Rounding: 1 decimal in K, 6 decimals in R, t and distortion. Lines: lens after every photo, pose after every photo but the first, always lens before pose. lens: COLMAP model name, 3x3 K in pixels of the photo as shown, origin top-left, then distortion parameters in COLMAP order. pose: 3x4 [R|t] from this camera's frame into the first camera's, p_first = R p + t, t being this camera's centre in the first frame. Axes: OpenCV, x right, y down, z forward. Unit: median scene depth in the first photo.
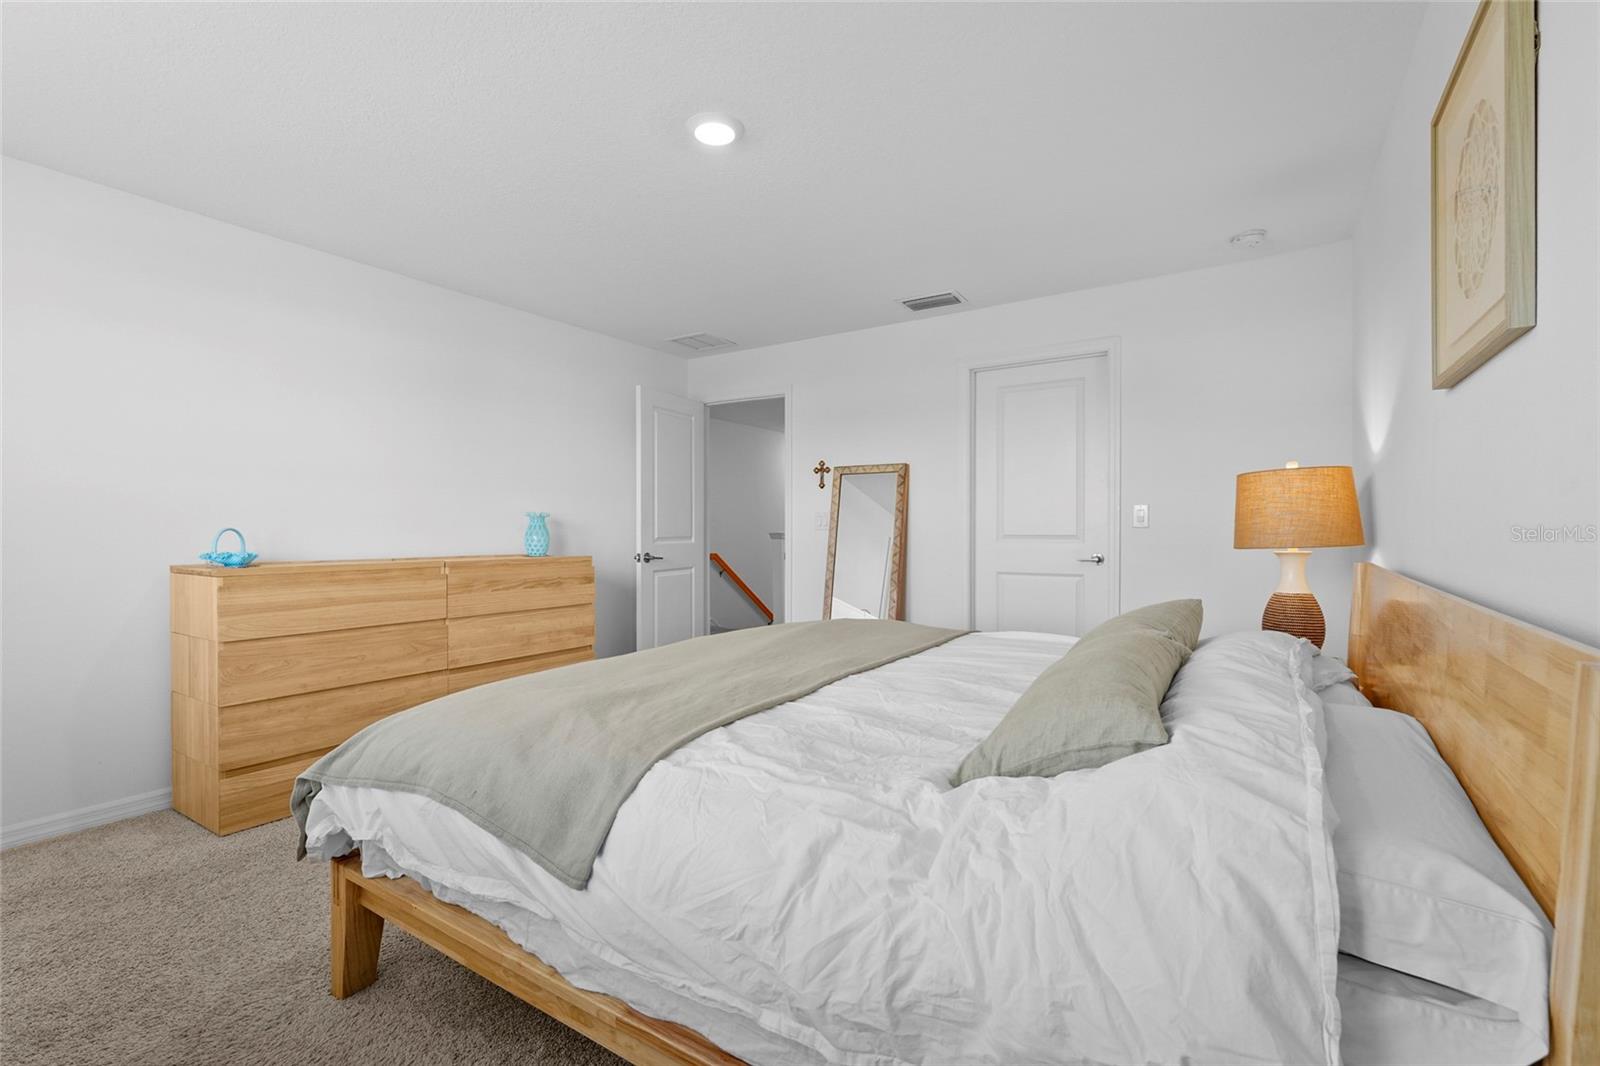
lens RADIAL K [[712.2, 0, 799.4], [0, 712.2, 531.8], [0, 0, 1]] dist [-0.000408, -0.000186]
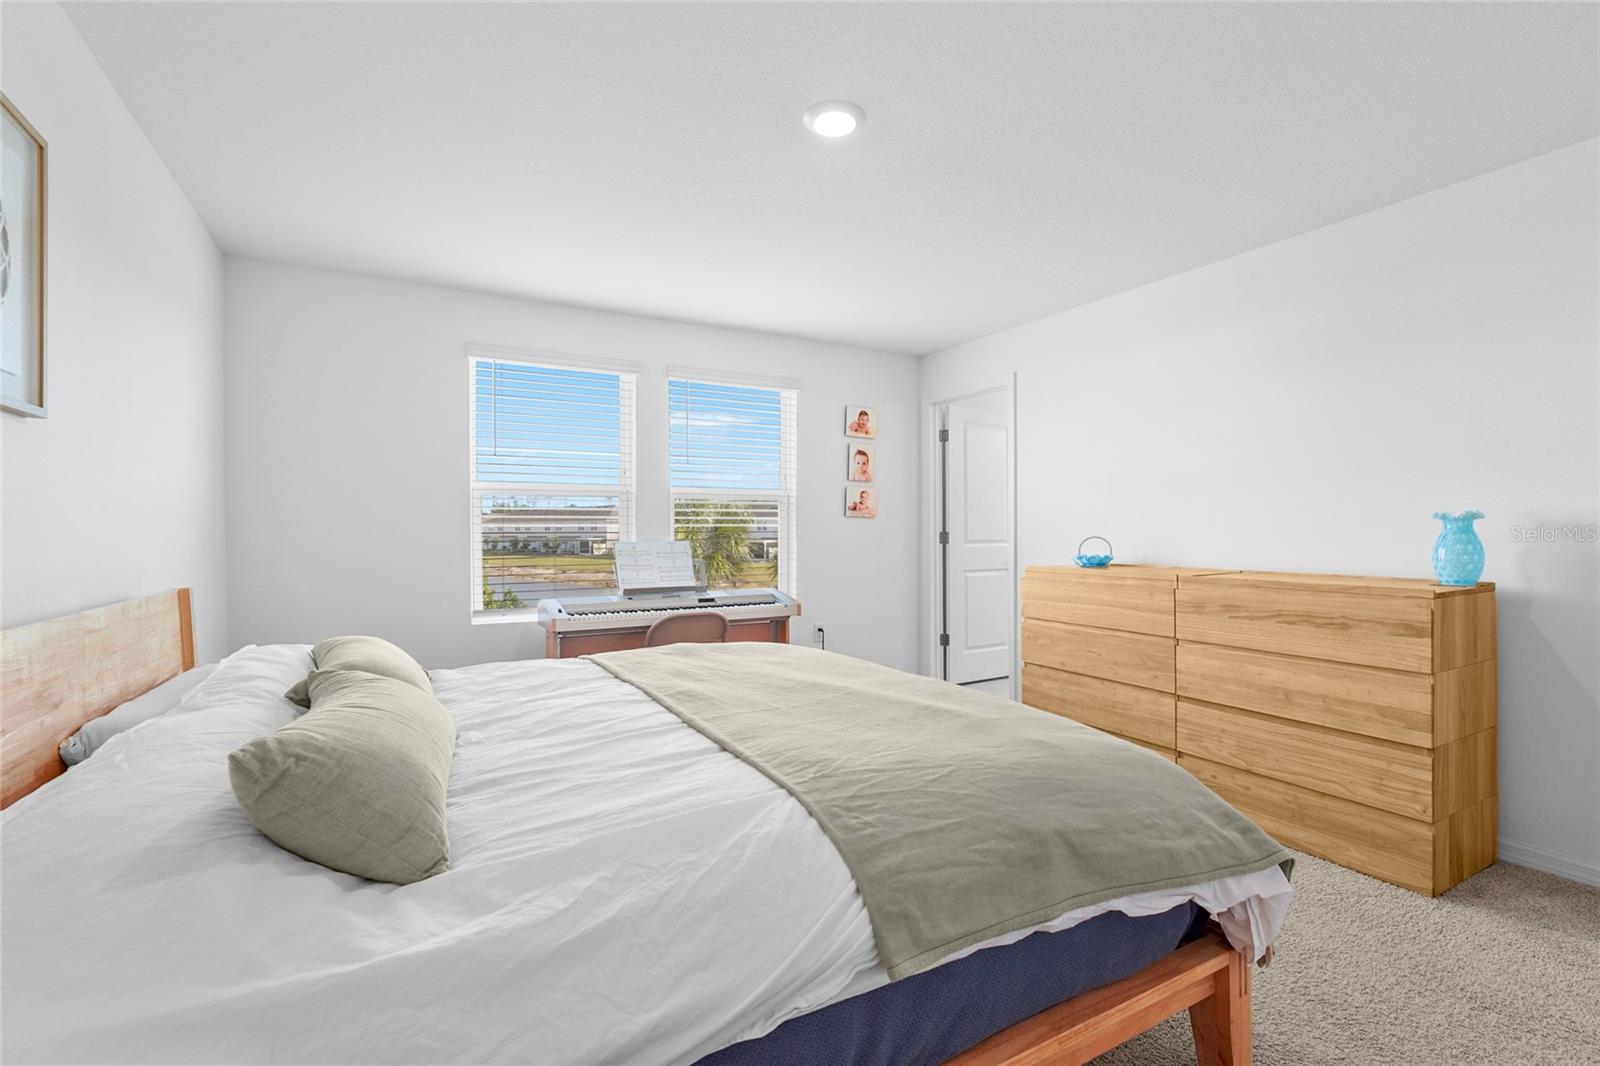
lens RADIAL K [[712.2, 0, 800.7], [0, 712.2, 530.8], [0, 0, 1]] dist [-0.000408, -0.000186]
pose [[-0.472583, 0.002541, -0.881282, 0.515432], [0.001482, 0.999997, 0.002089, -0.017303], [0.881285, -0.000319, -0.472586, 0.980544]]
